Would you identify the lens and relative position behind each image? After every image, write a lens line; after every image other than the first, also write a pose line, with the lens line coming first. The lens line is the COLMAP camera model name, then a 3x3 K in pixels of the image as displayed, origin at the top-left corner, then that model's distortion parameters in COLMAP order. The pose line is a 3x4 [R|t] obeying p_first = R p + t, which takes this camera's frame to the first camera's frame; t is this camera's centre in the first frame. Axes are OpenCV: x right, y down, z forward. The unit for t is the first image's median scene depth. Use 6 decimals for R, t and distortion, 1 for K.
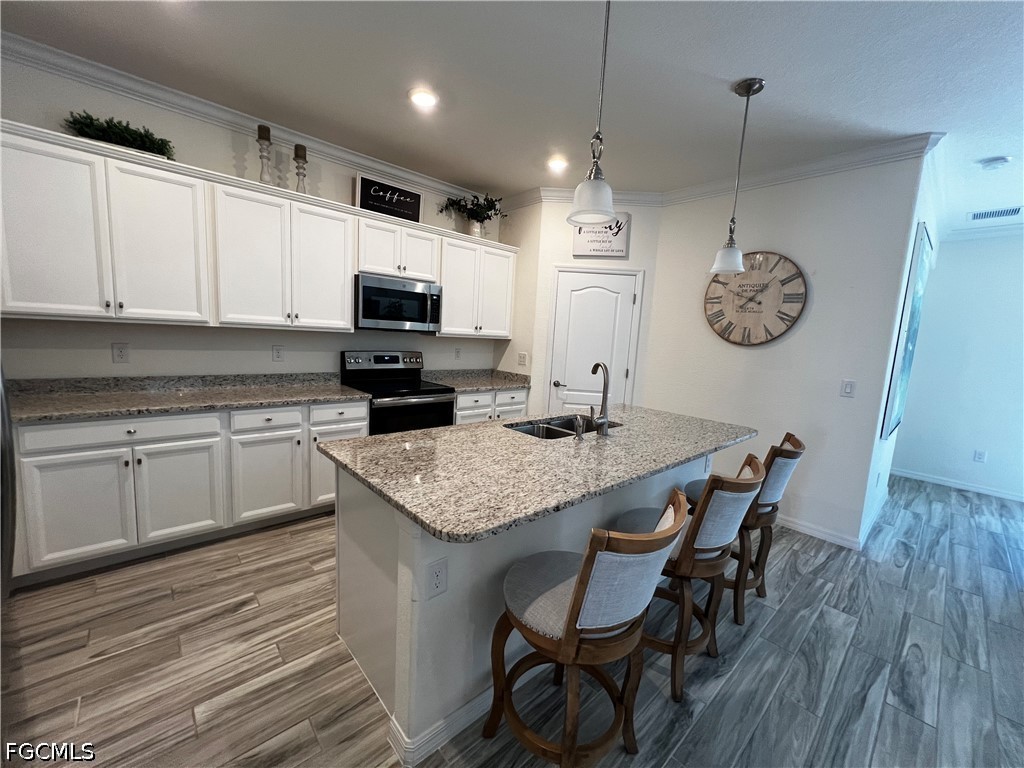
lens RADIAL K [[410.0, 0, 513.2], [0, 410.0, 387.3], [0, 0, 1]] dist [-0.000122, -0.000104]
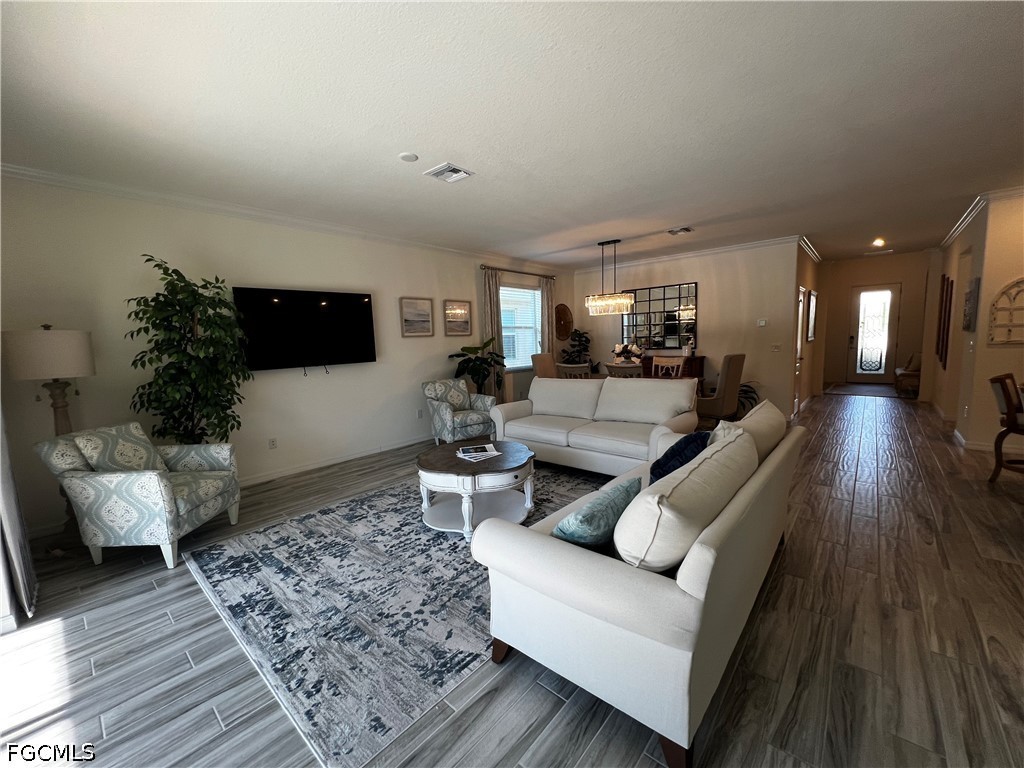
lens RADIAL K [[410.0, 0, 513.6], [0, 410.0, 387.7], [0, 0, 1]] dist [-0.000122, -0.000104]
pose [[-0.993440, -0.010553, -0.113870, 1.547105], [-0.037386, 0.970989, 0.236181, -0.072685], [0.108075, 0.238889, -0.965014, 1.260085]]
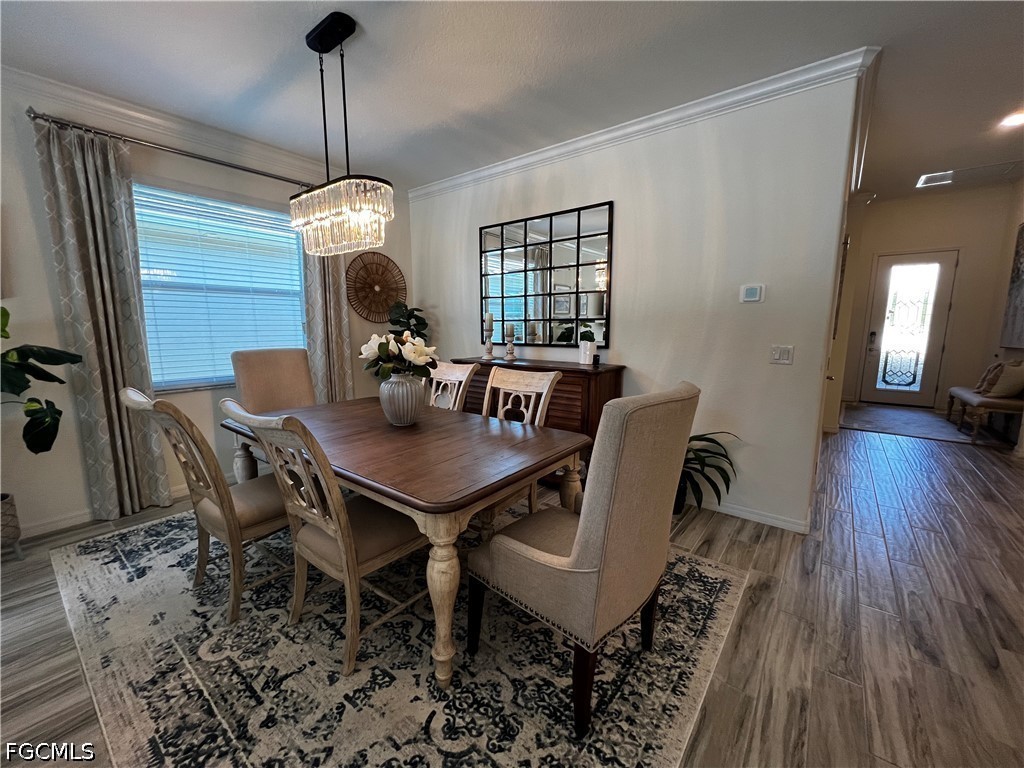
lens RADIAL K [[410.0, 0, 512.7], [0, 410.0, 386.6], [0, 0, 1]] dist [-0.000122, -0.000104]
pose [[-0.985472, -0.031313, -0.166929, 0.712039], [-0.075492, 0.961188, 0.265365, 0.046858], [0.152141, 0.274112, -0.949587, 0.132204]]
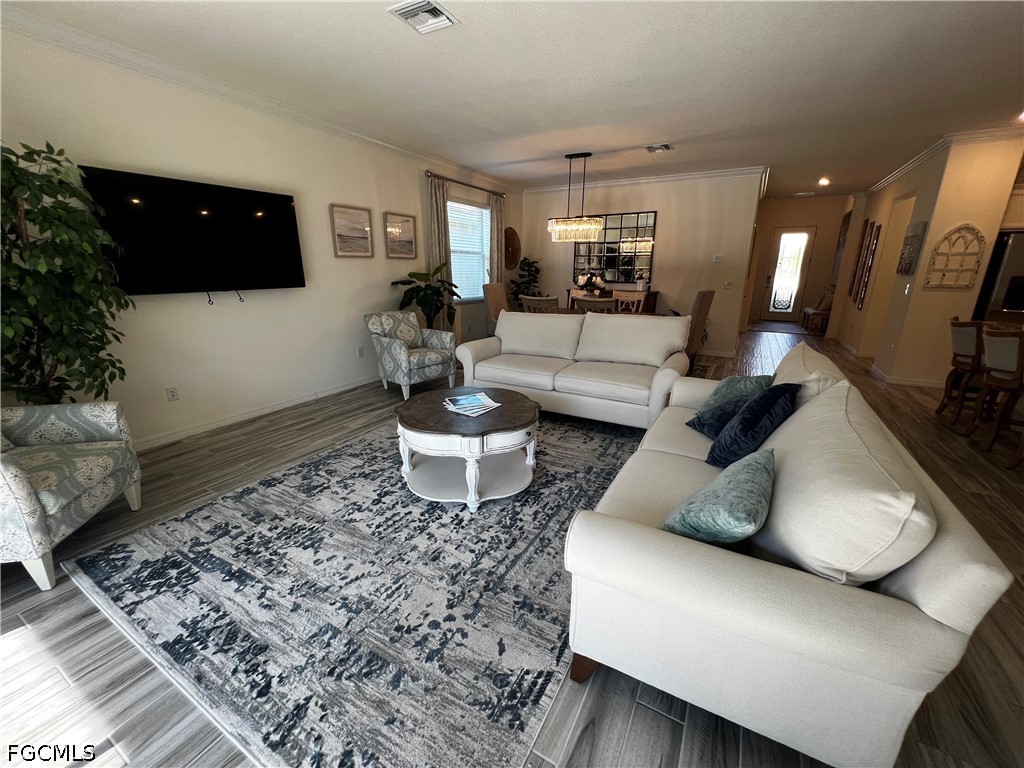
lens RADIAL K [[410.0, 0, 514.0], [0, 410.0, 387.2], [0, 0, 1]] dist [-0.000122, -0.000104]
pose [[-0.948172, 0.028589, -0.316470, 1.698131], [-0.097815, 0.921323, 0.376292, -0.028181], [0.302329, 0.387745, -0.870776, 1.050034]]
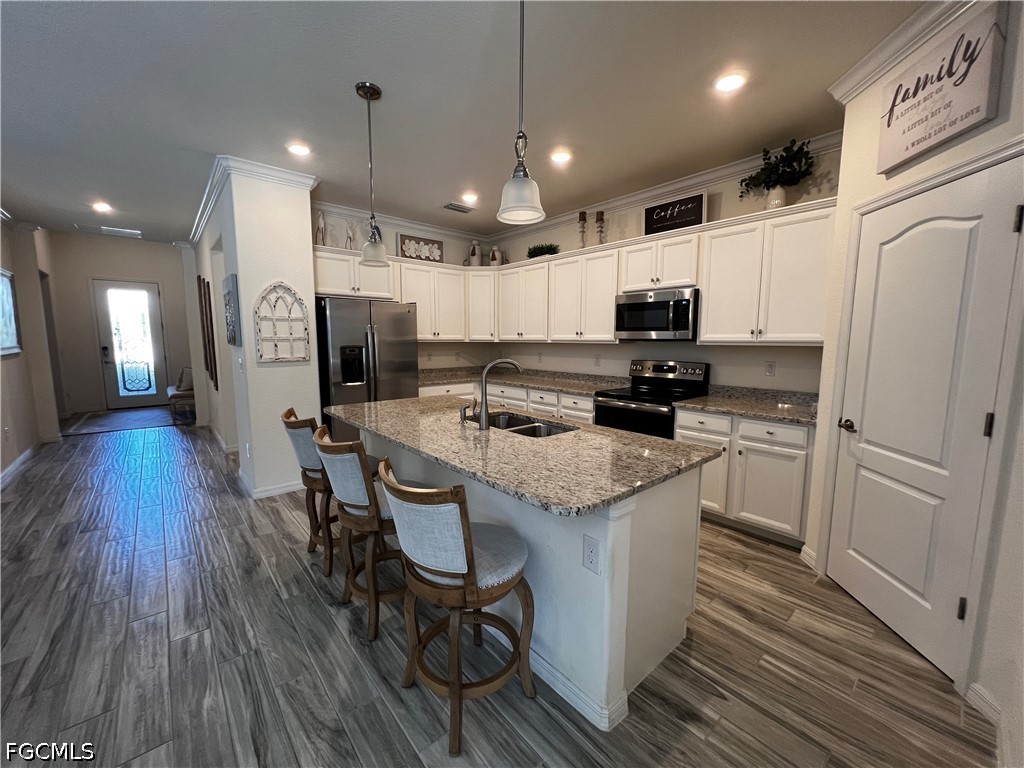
lens RADIAL K [[410.0, 0, 513.0], [0, 410.0, 387.3], [0, 0, 1]] dist [-0.000122, -0.000104]
pose [[-0.026497, 0.062046, -0.997721, 0.847873], [-0.134740, 0.988742, 0.065066, -0.043729], [0.990527, 0.136157, -0.017839, 0.746235]]
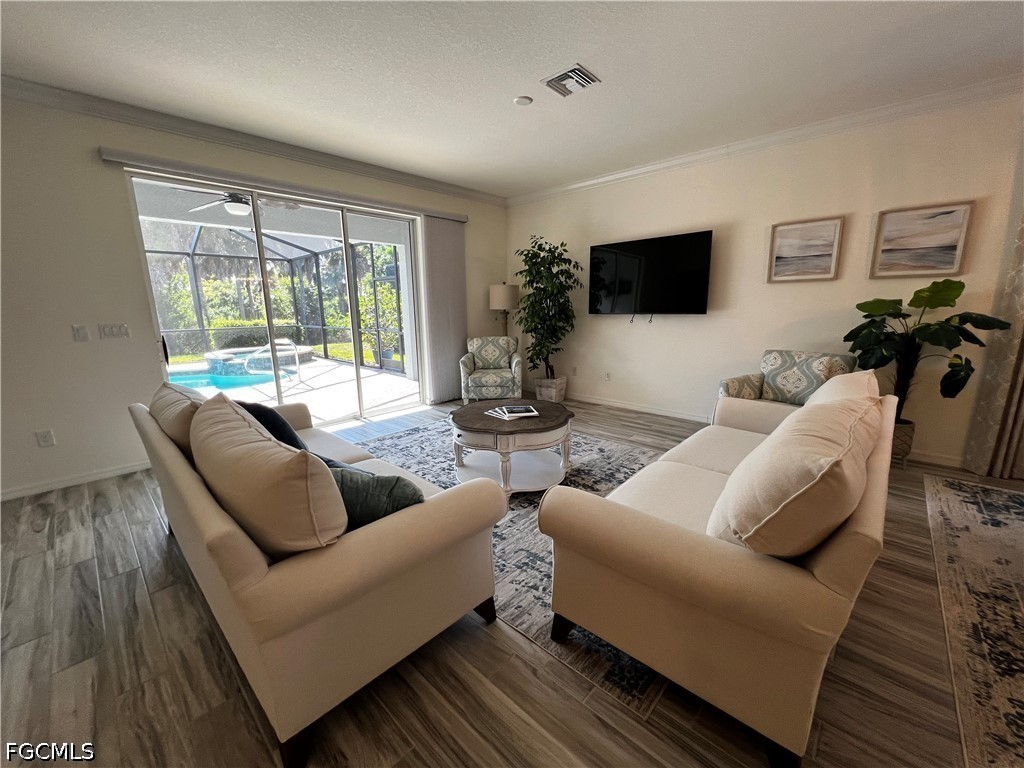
lens RADIAL K [[410.0, 0, 513.3], [0, 410.0, 386.6], [0, 0, 1]] dist [-0.000122, -0.000104]
pose [[-0.080846, -0.253700, 0.963898, 0.609461], [0.135360, 0.955310, 0.262793, 0.016815], [-0.987493, 0.151719, -0.042892, 0.342785]]
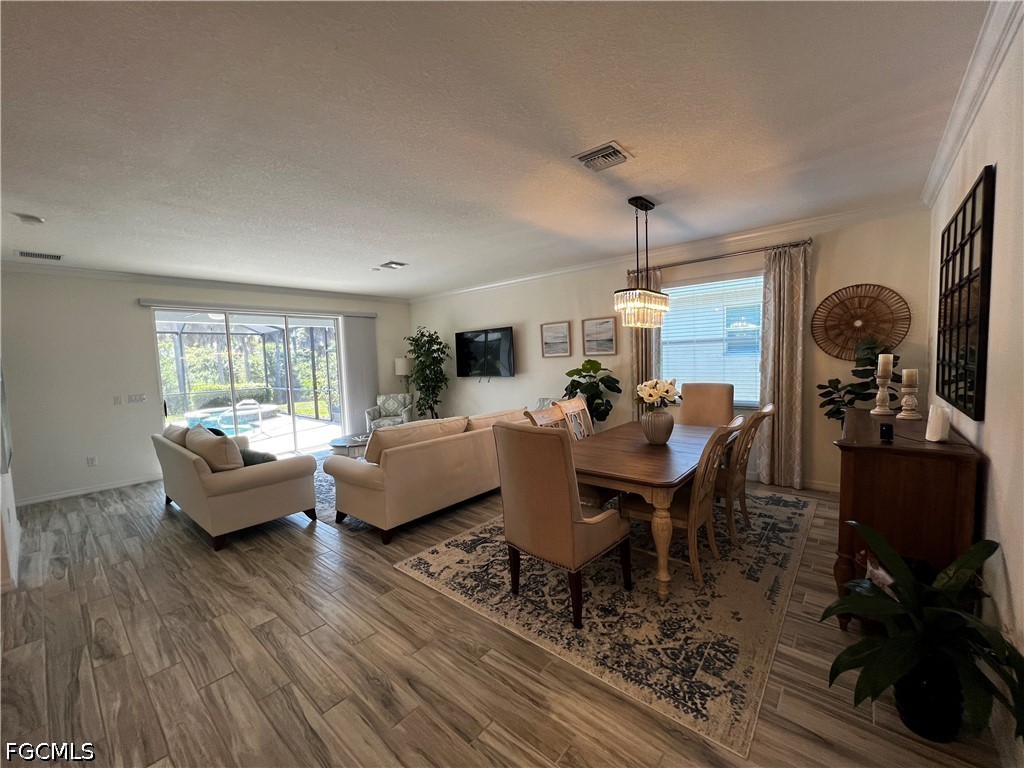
lens RADIAL K [[410.0, 0, 513.4], [0, 410.0, 386.3], [0, 0, 1]] dist [-0.000122, -0.000104]
pose [[-0.121612, -0.123133, 0.984911, -0.193997], [0.157092, 0.977382, 0.141589, -0.025812], [-0.980068, 0.171940, -0.099518, -0.144771]]
